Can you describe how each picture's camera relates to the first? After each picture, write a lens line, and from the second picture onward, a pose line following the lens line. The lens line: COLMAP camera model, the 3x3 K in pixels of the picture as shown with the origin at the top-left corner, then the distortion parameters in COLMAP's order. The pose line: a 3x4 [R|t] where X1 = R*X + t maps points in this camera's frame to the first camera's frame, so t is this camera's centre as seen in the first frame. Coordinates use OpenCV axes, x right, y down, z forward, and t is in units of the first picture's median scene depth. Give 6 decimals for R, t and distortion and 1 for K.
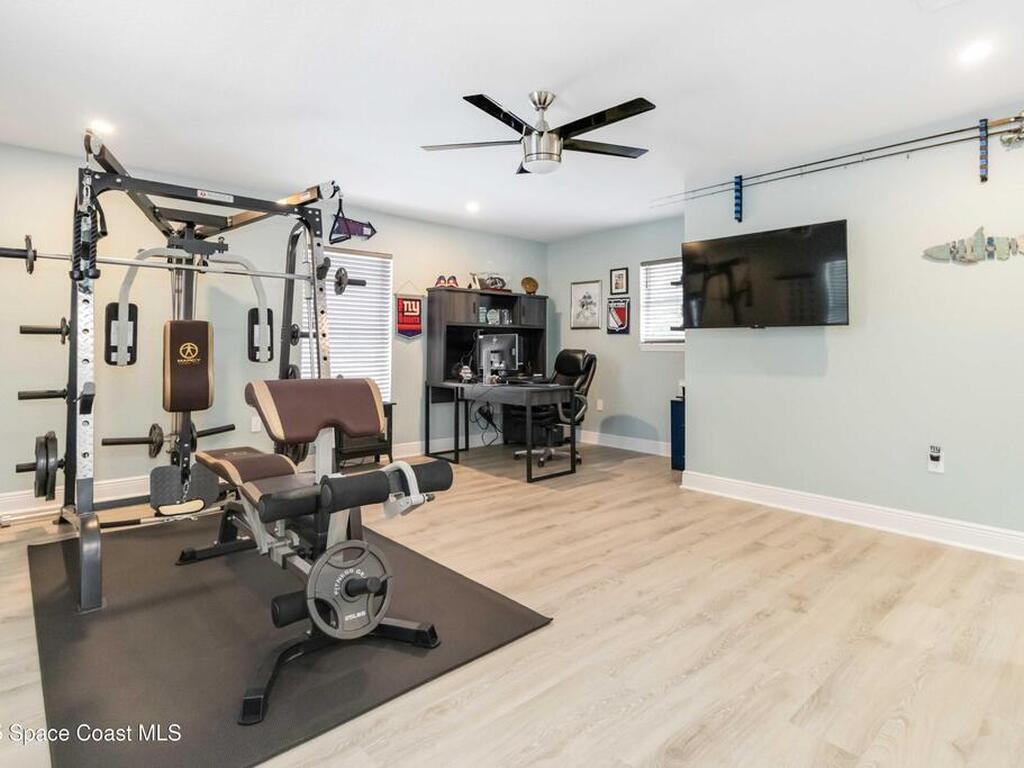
lens RADIAL K [[543.1, 0, 510.1], [0, 543.1, 348.0], [0, 0, 1]] dist [0.001146, -0.000391]
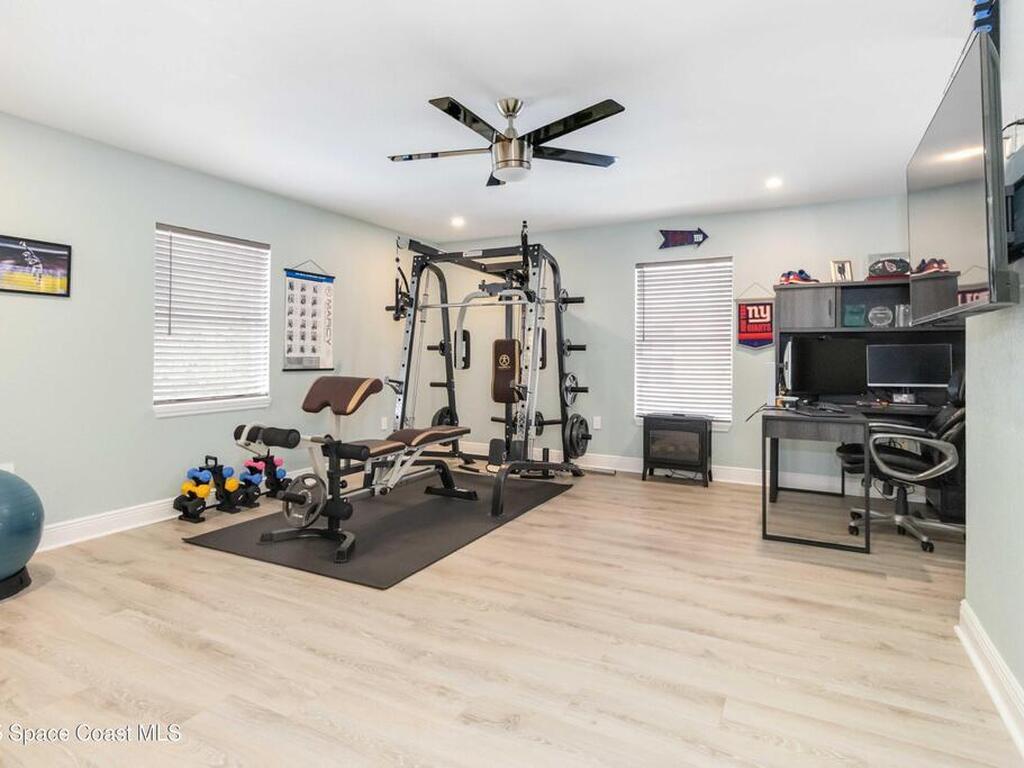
lens RADIAL K [[548.9, 0, 507.6], [0, 548.9, 368.1], [0, 0, 1]] dist [0.008896, 0.000555]
pose [[0.372303, 0.021024, -0.927873, 0.753744], [-0.006298, 0.999778, 0.020126, -0.004028], [0.928090, -0.001649, 0.372353, 0.472902]]
